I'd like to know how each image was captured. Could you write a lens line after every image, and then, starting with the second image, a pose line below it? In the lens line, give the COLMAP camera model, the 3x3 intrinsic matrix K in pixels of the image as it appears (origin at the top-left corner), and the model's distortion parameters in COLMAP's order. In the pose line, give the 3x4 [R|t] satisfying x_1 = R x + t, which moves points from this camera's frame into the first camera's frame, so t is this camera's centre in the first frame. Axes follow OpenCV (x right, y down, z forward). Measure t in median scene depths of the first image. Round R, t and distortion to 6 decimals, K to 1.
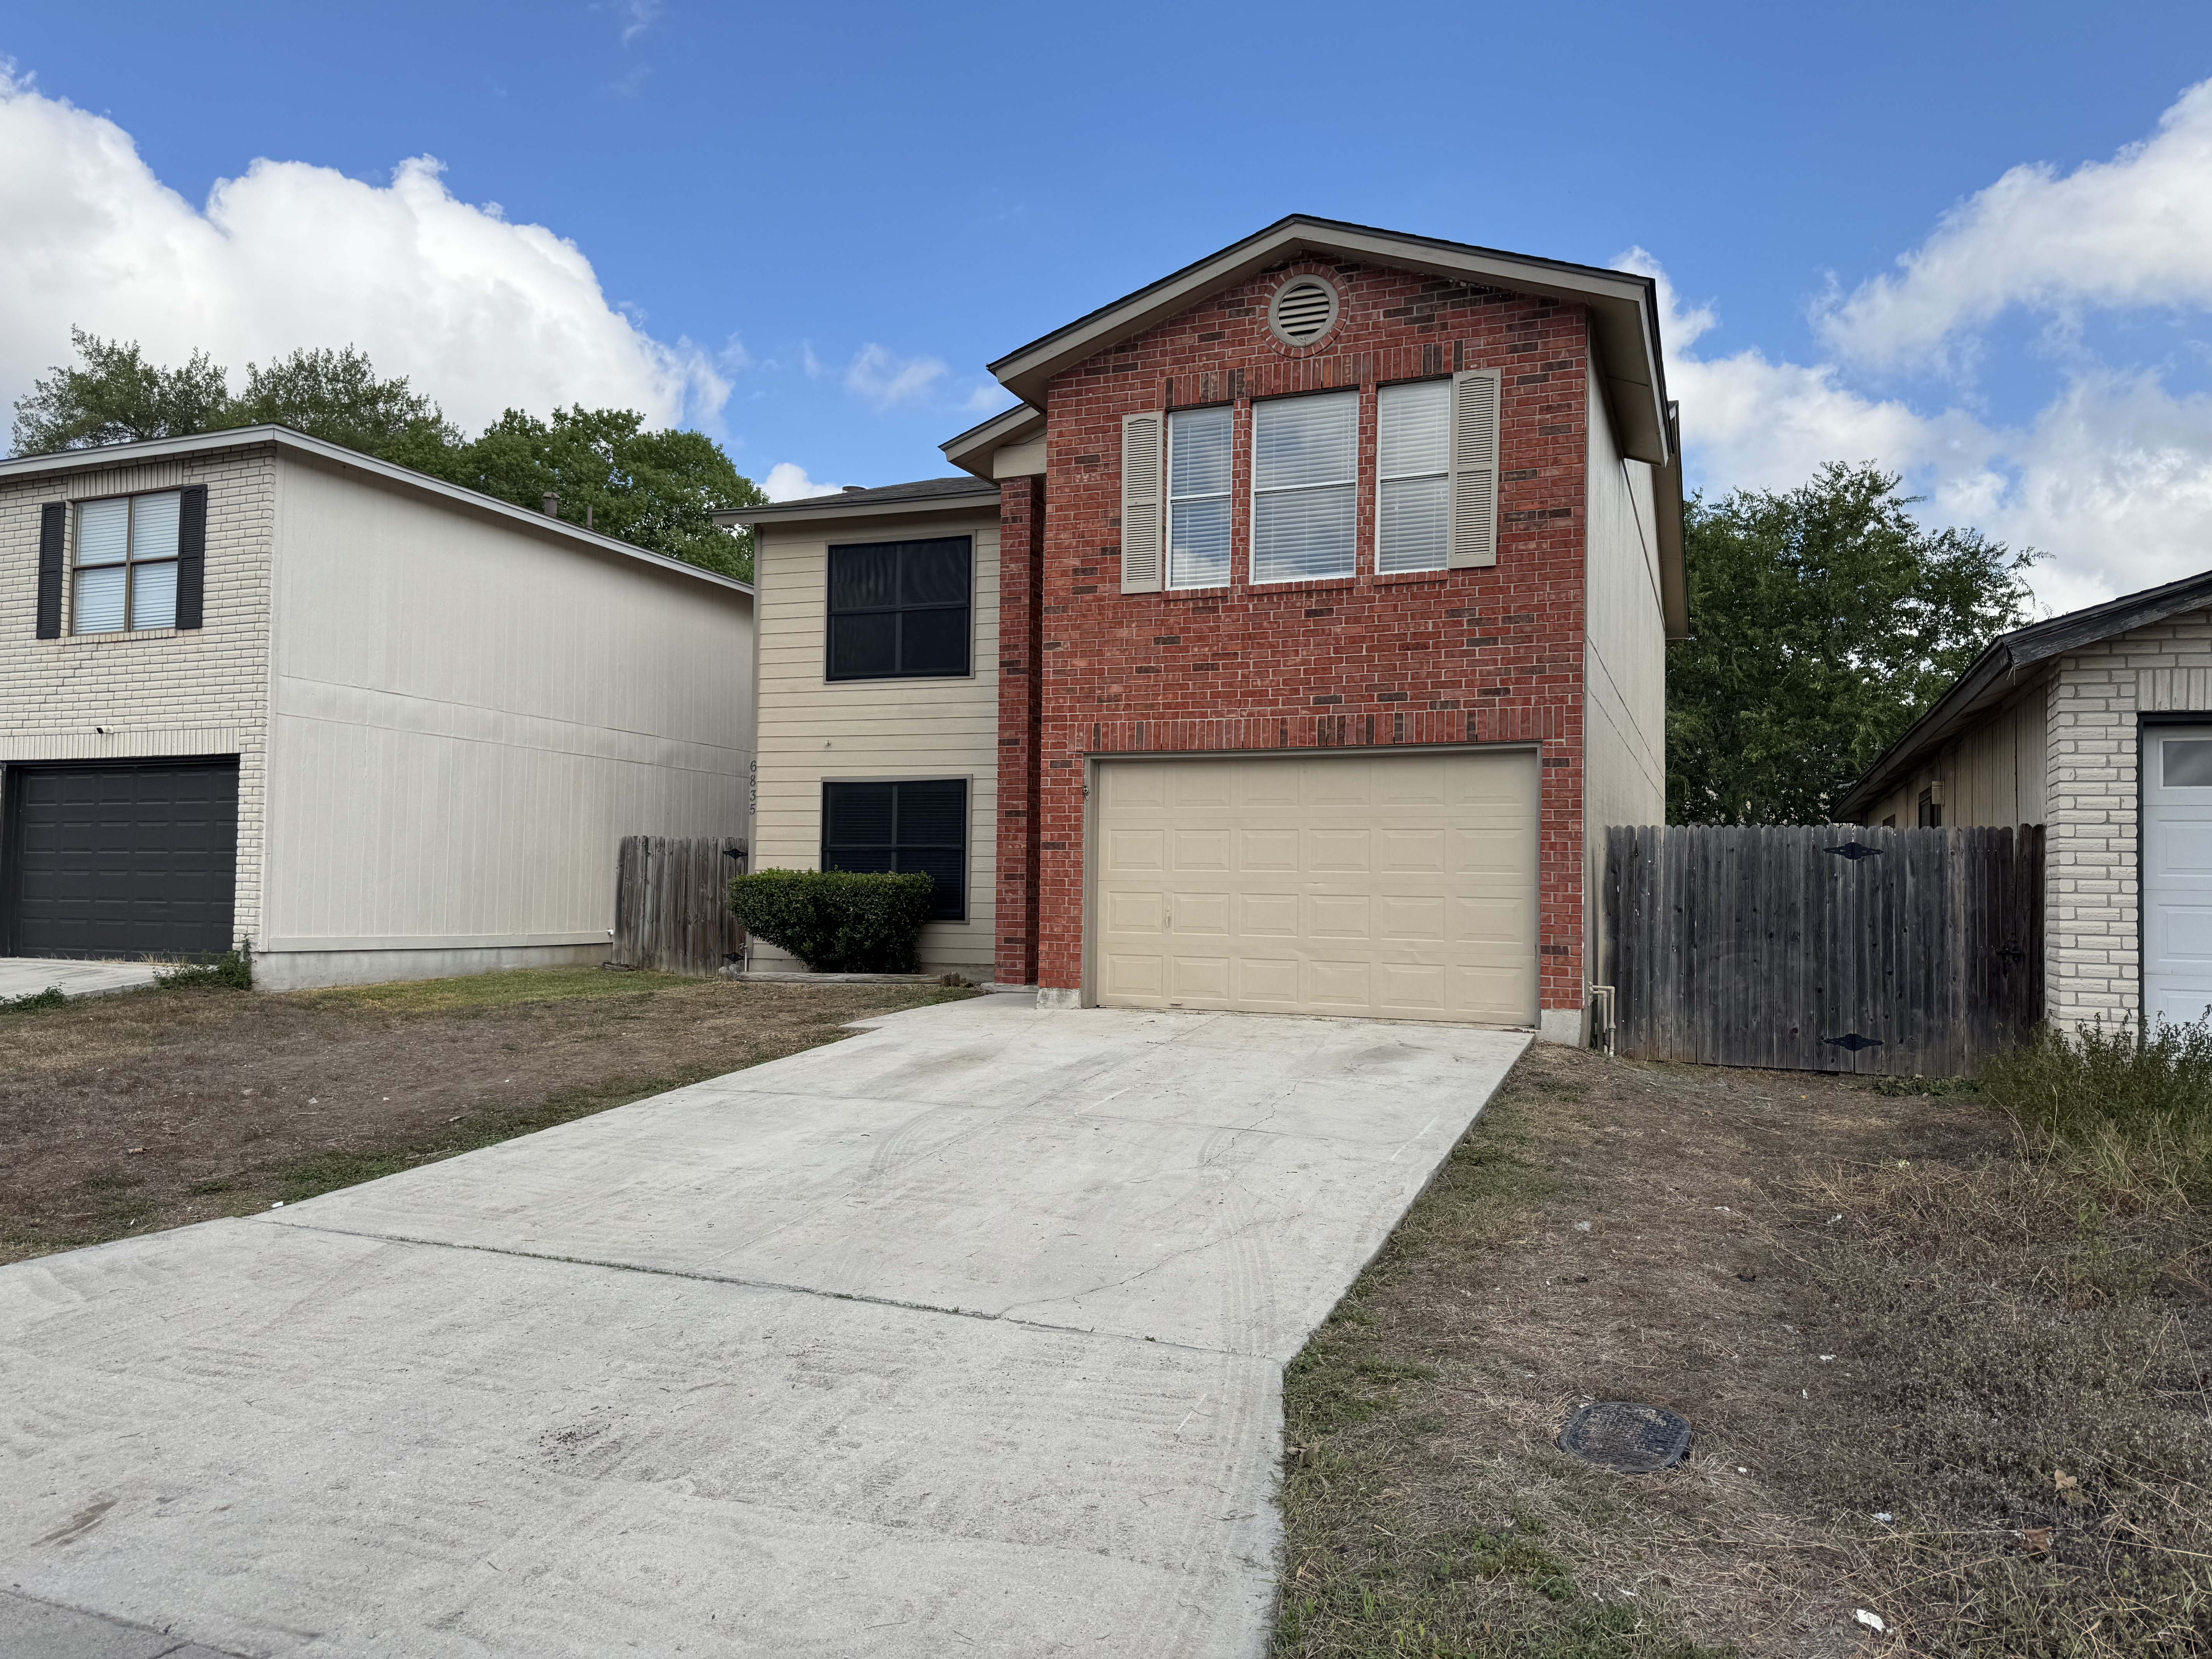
lens RADIAL K [[1529.4, 0, 1115.0], [0, 1529.4, 836.5], [0, 0, 1]] dist [0.046445, -0.055559]
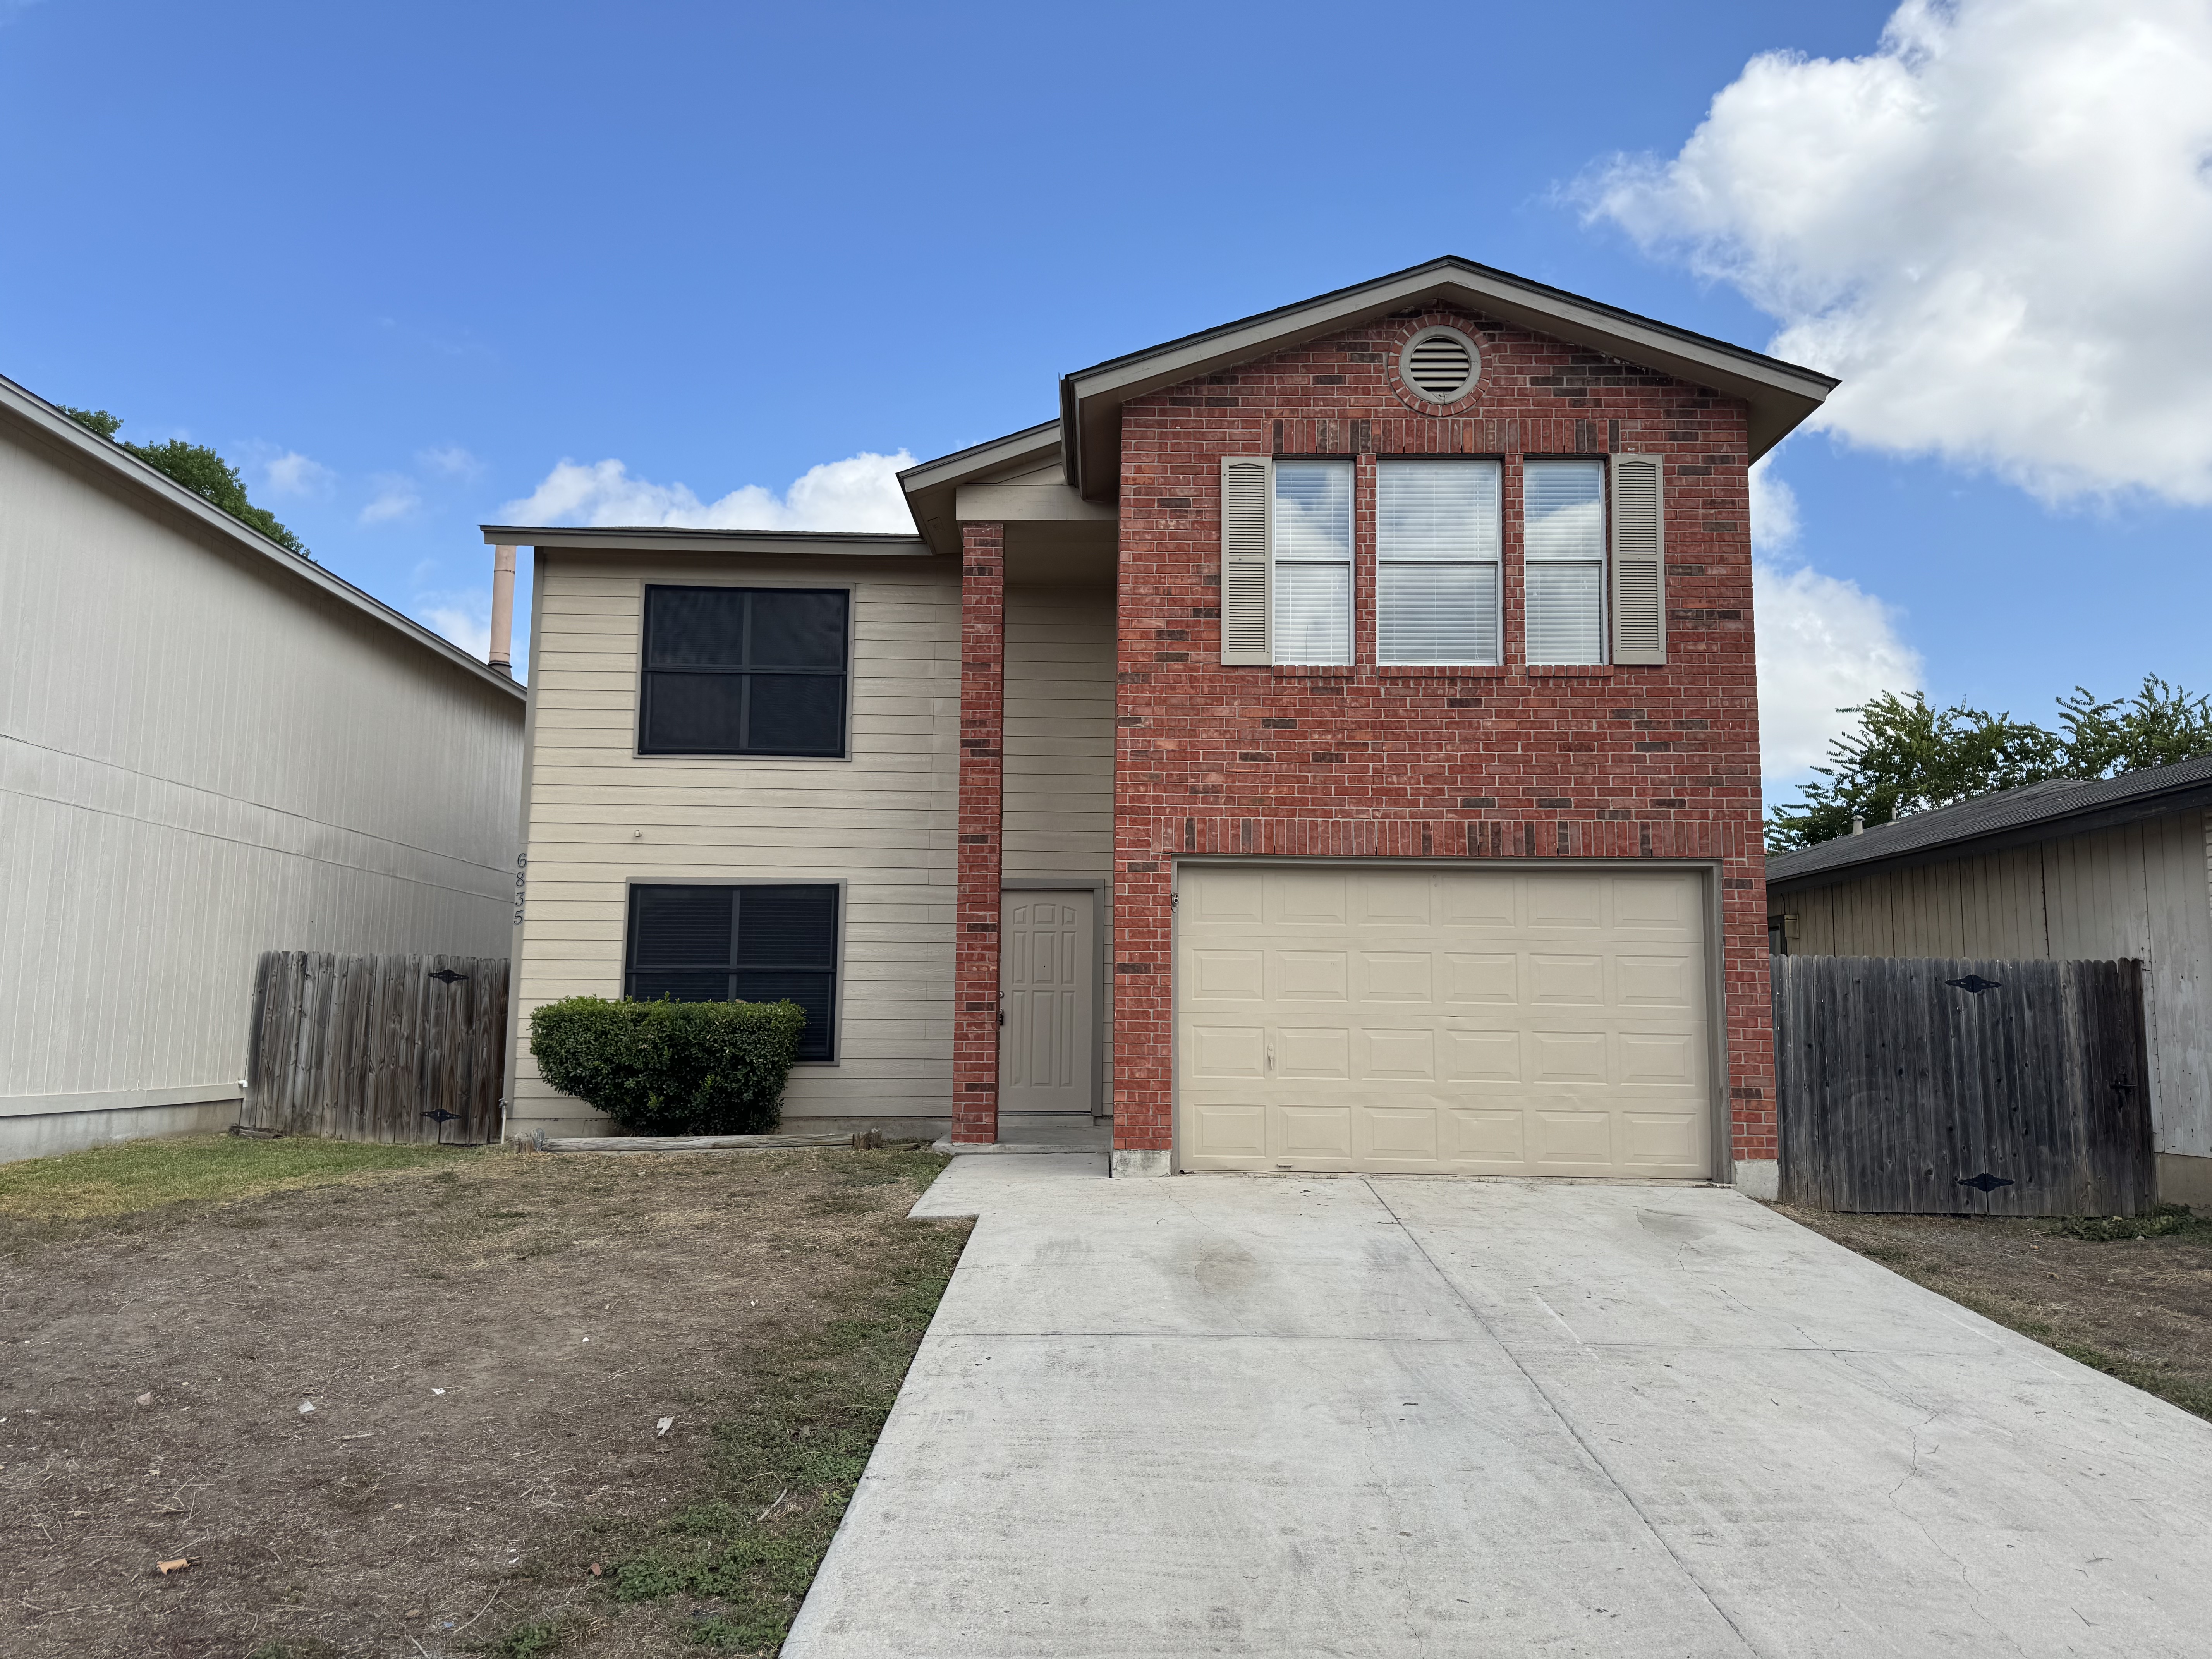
lens RADIAL K [[1529.4, 0, 1112.5], [0, 1529.4, 828.3], [0, 0, 1]] dist [0.046445, -0.055559]
pose [[0.927889, 0.043000, 0.370369, -0.366789], [-0.010858, 0.996023, -0.088437, 0.003641], [-0.372699, 0.078038, 0.924665, 0.271648]]
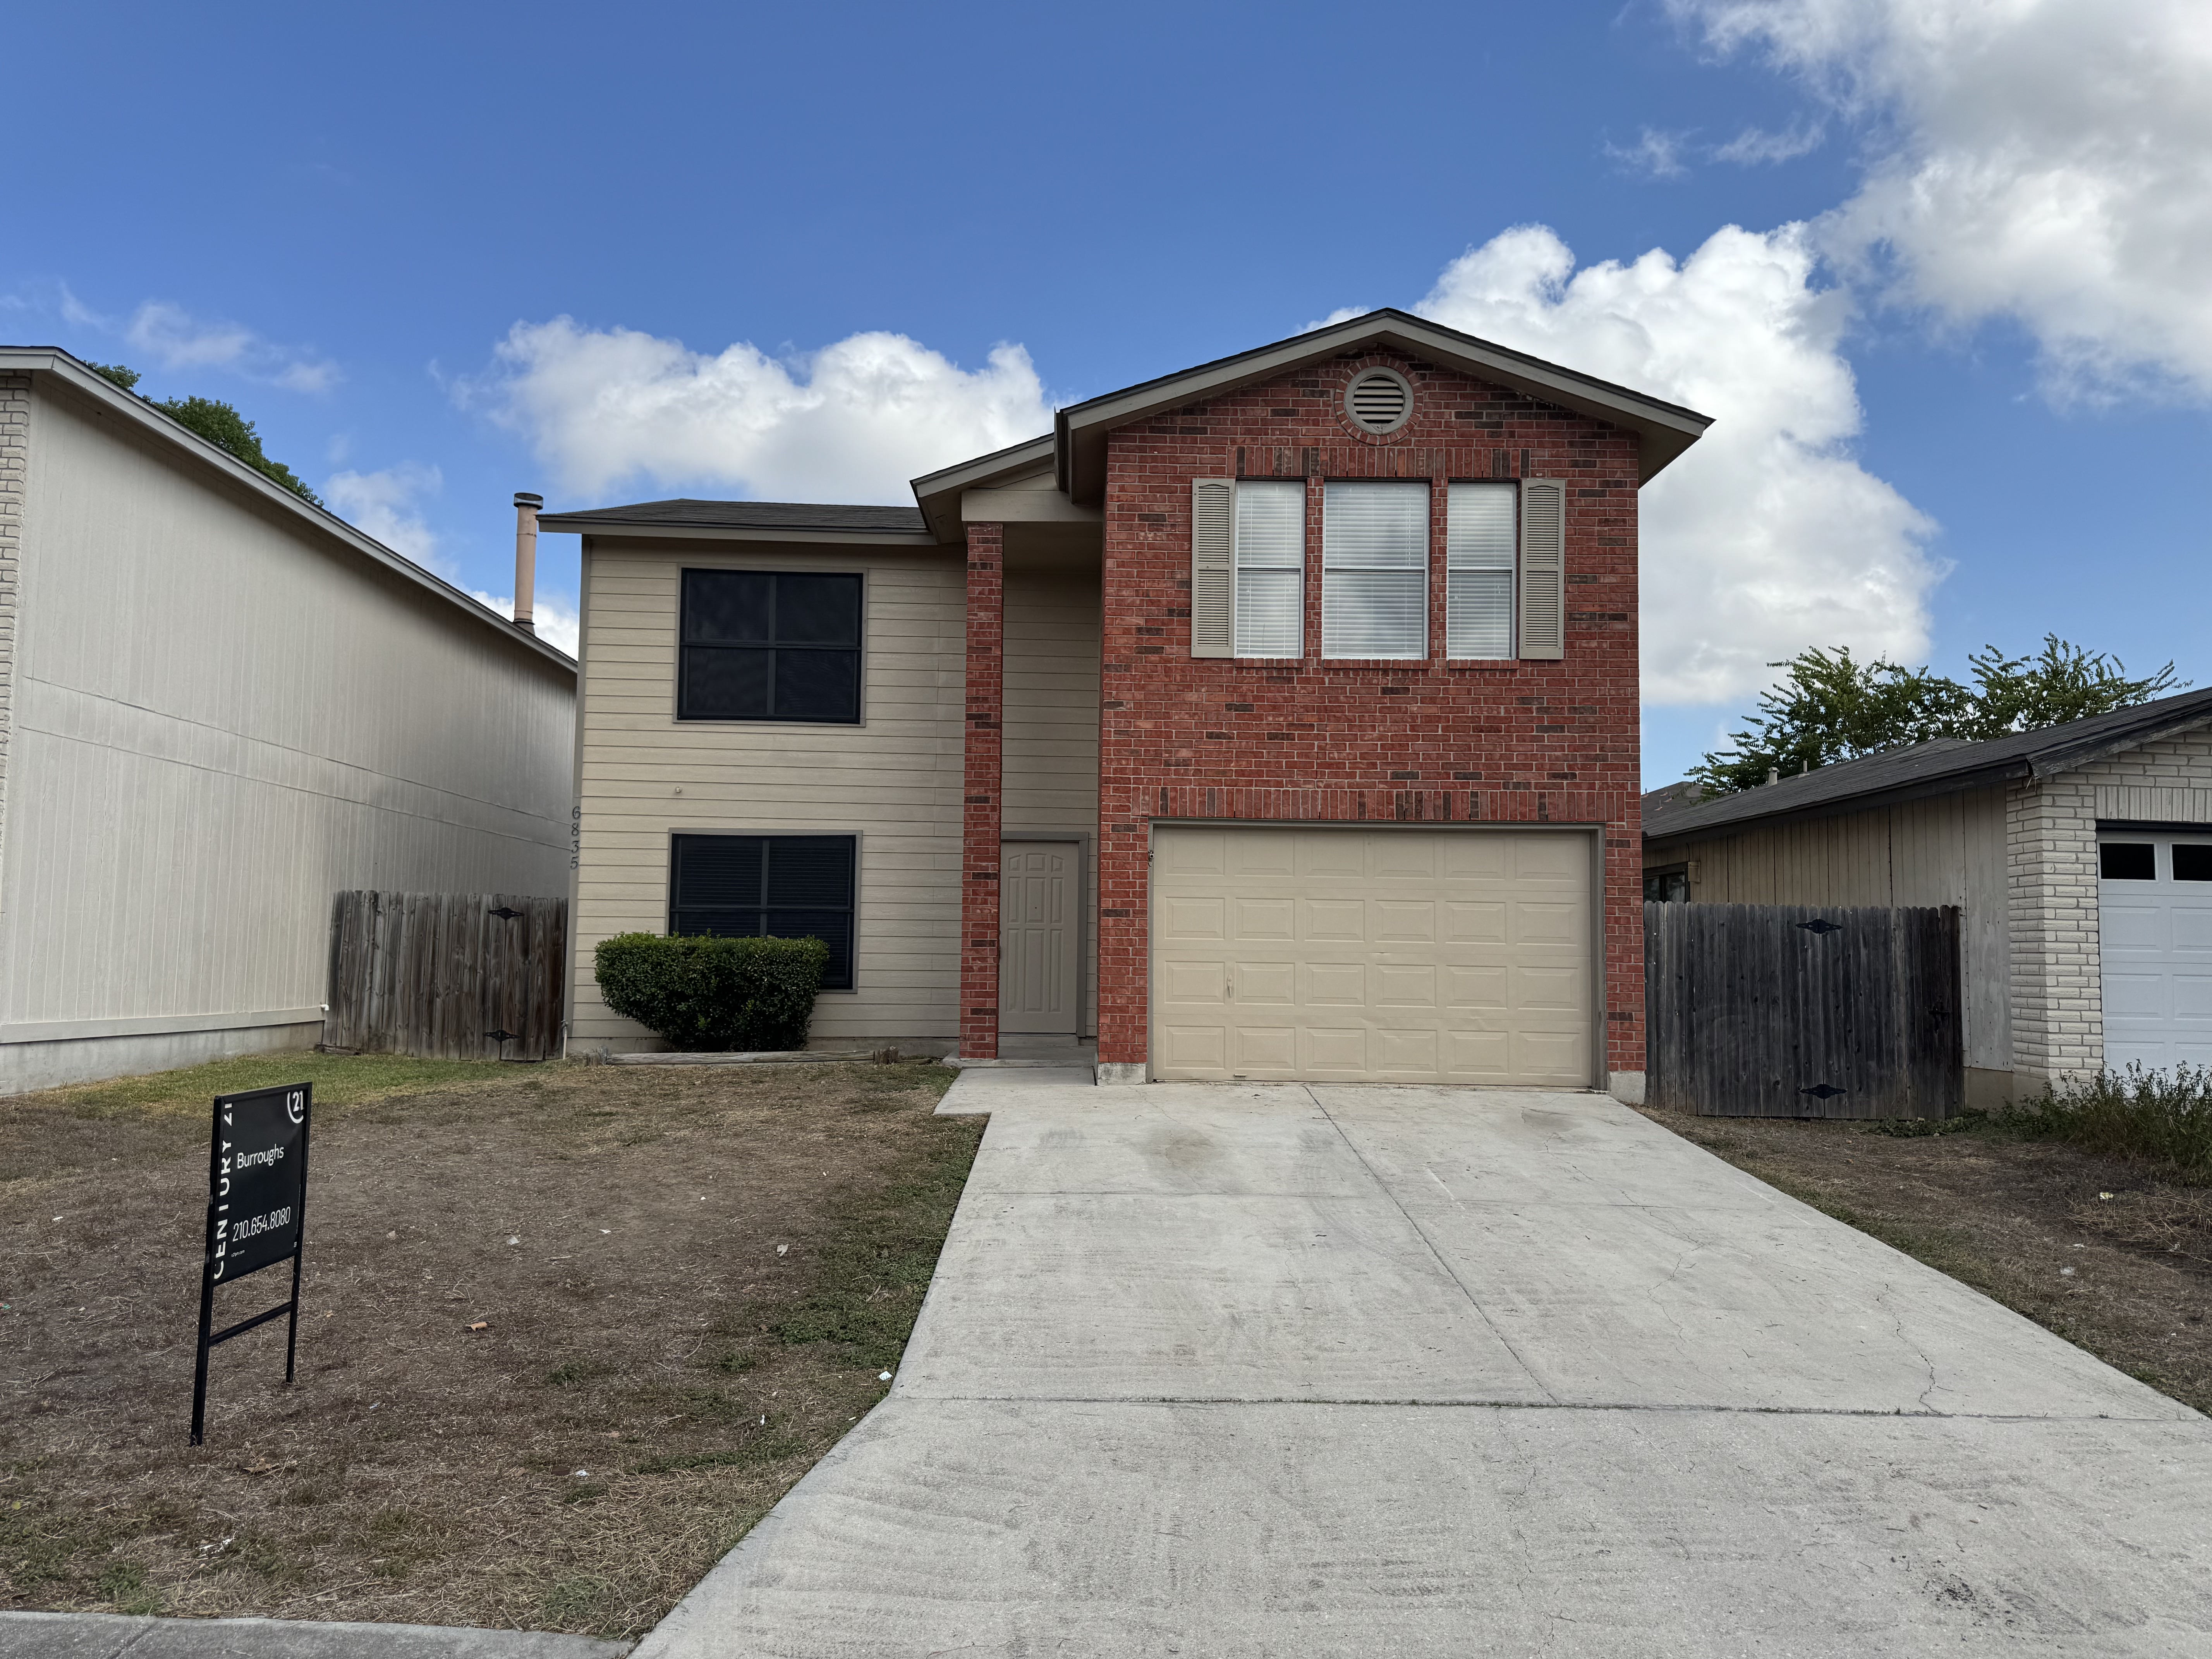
lens RADIAL K [[1529.4, 0, 1112.6], [0, 1529.4, 825.7], [0, 0, 1]] dist [0.046445, -0.055559]
pose [[0.920695, 0.030619, 0.389080, -0.436050], [-0.014362, 0.998901, -0.044624, -0.006259], [-0.390019, 0.035497, 0.920123, 0.124858]]
